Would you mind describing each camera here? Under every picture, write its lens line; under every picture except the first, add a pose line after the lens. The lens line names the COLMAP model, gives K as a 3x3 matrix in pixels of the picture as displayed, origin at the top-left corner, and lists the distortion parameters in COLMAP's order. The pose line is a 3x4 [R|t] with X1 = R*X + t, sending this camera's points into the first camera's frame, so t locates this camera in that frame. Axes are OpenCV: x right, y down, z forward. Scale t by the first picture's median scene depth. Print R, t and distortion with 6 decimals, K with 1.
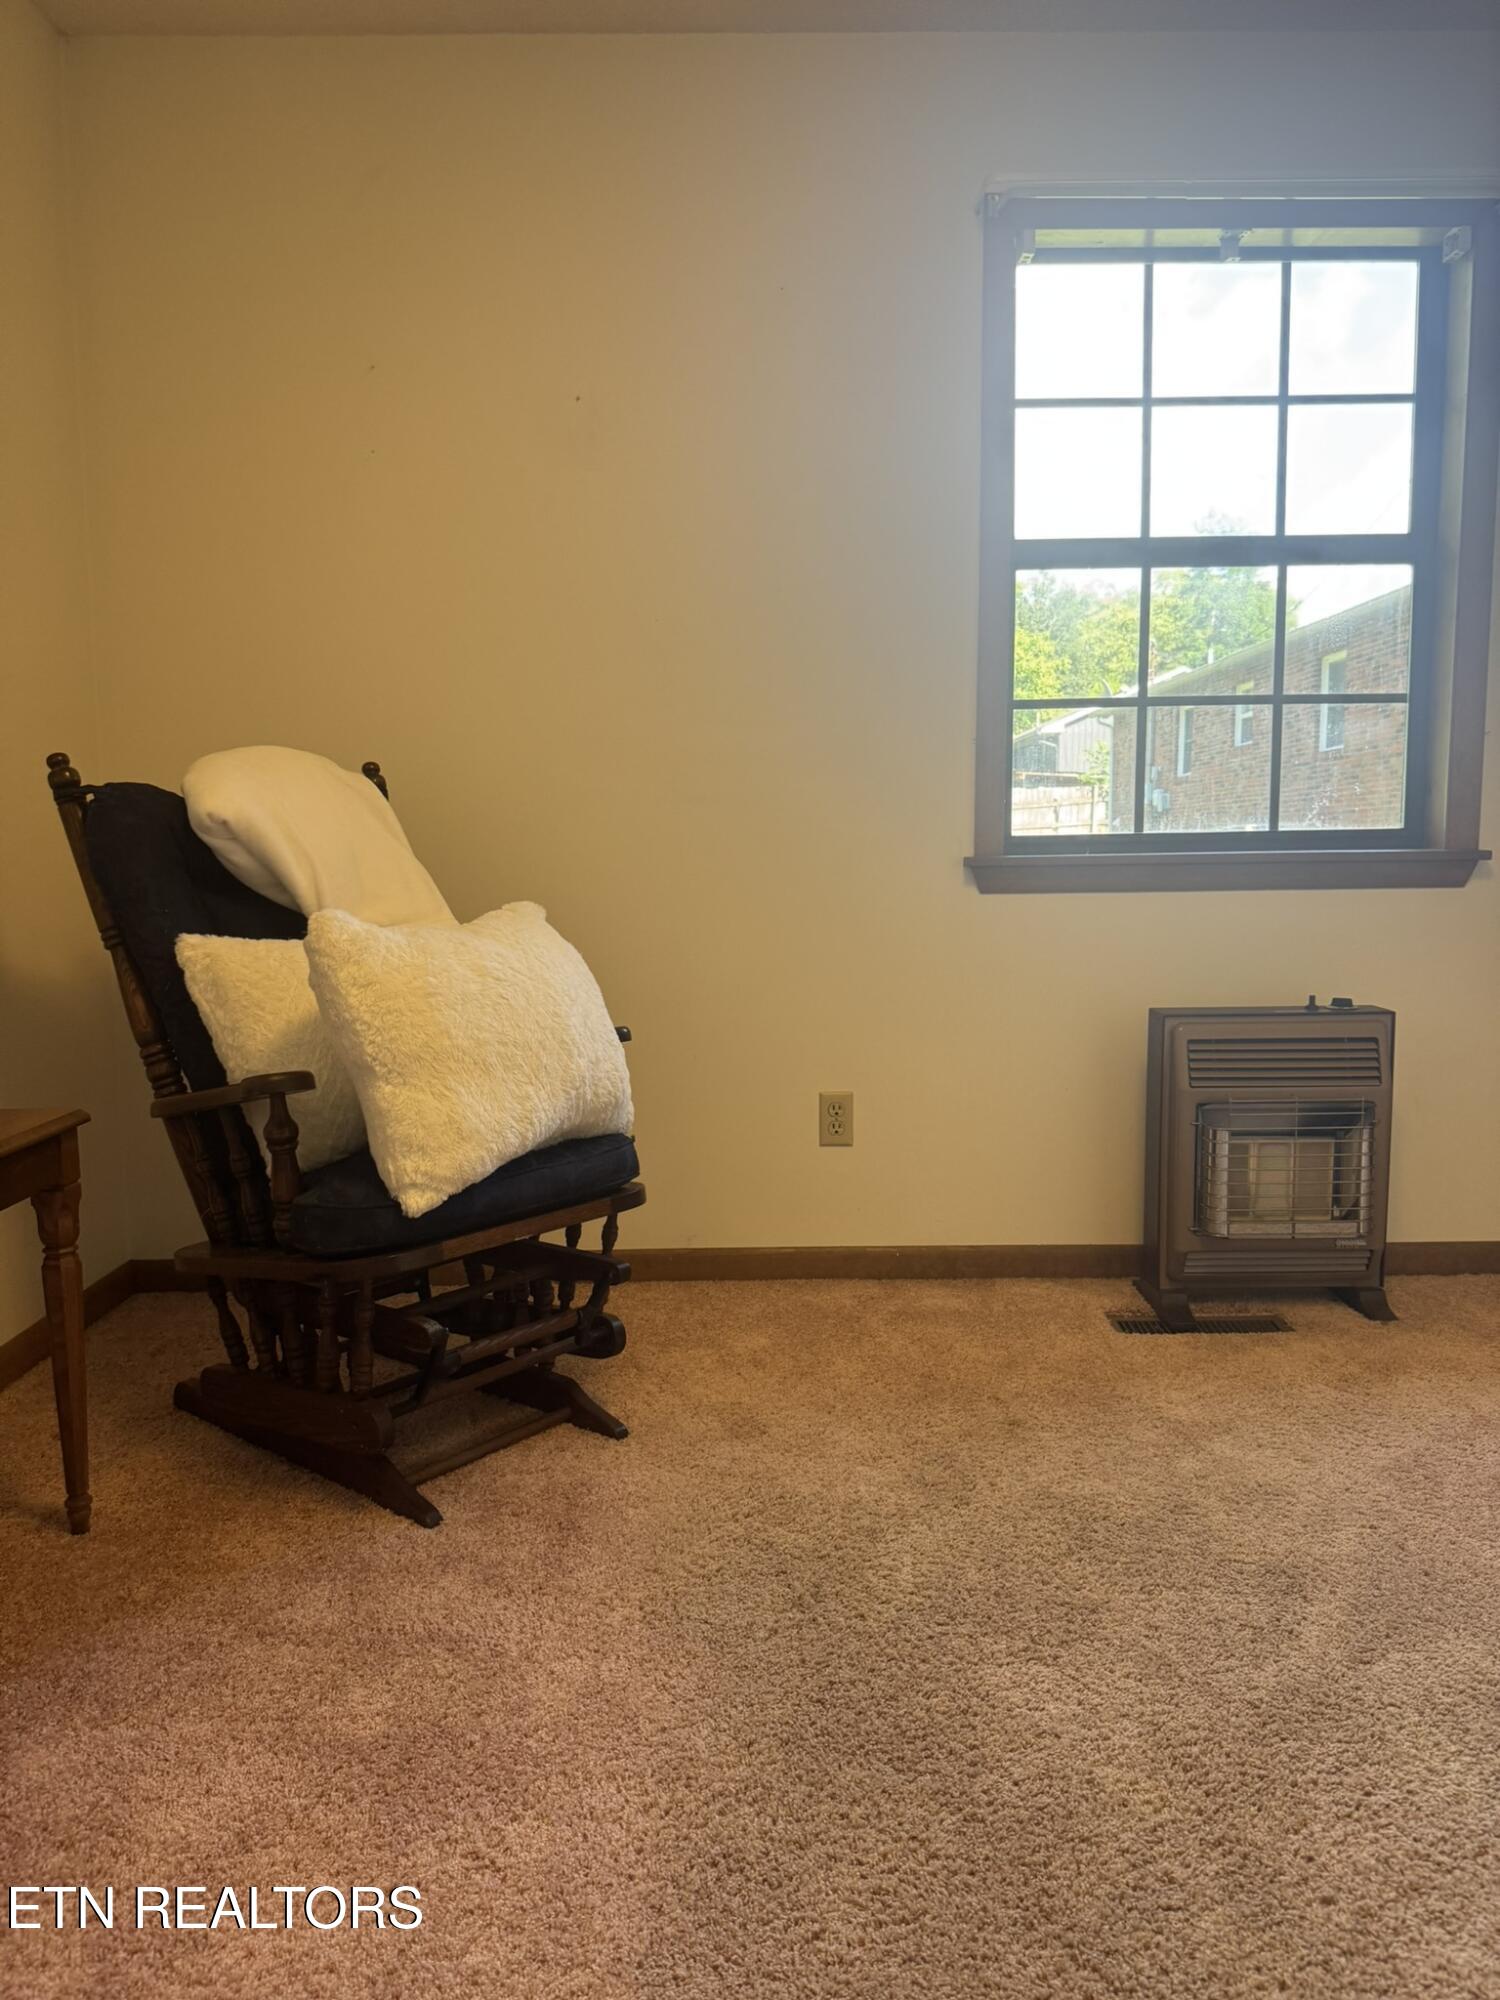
lens RADIAL K [[1412.1, 0, 742.1], [0, 1412.1, 1010.1], [0, 0, 1]] dist [0.085306, -0.147488]
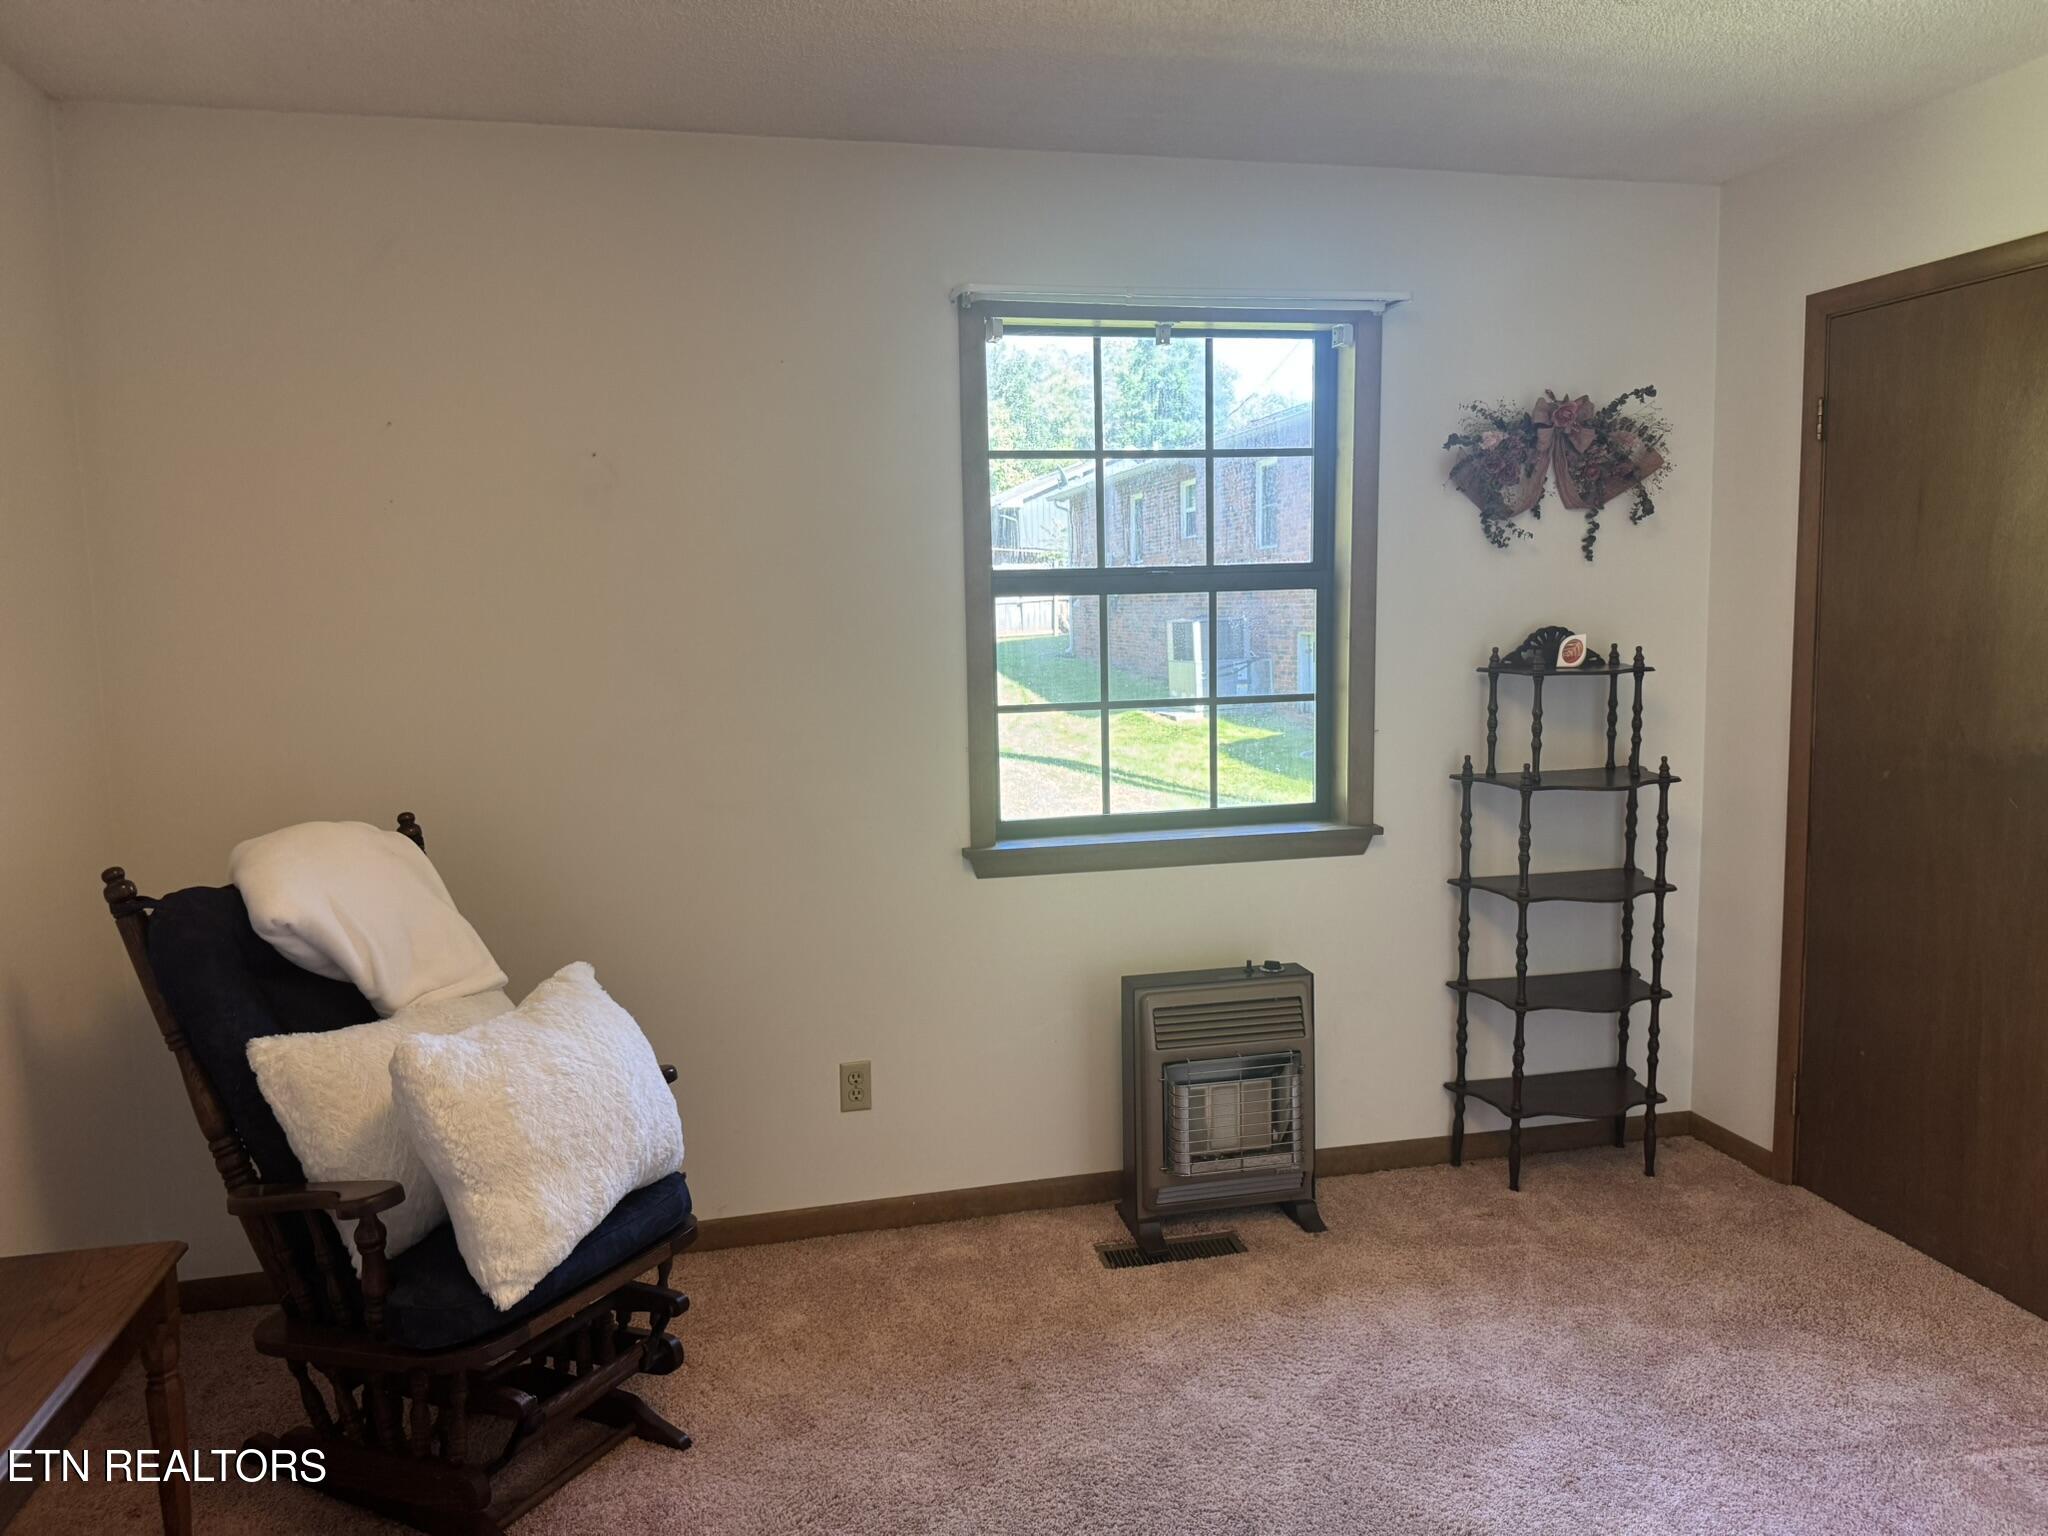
lens RADIAL K [[1446.0, 0, 1025.7], [0, 1446.0, 757.4], [0, 0, 1]] dist [0.085306, -0.147488]
pose [[0.975636, -0.034387, 0.216683, -0.045814], [0.035569, 0.999366, -0.001554, -0.195188], [-0.216492, 0.009223, 0.976241, -0.161863]]
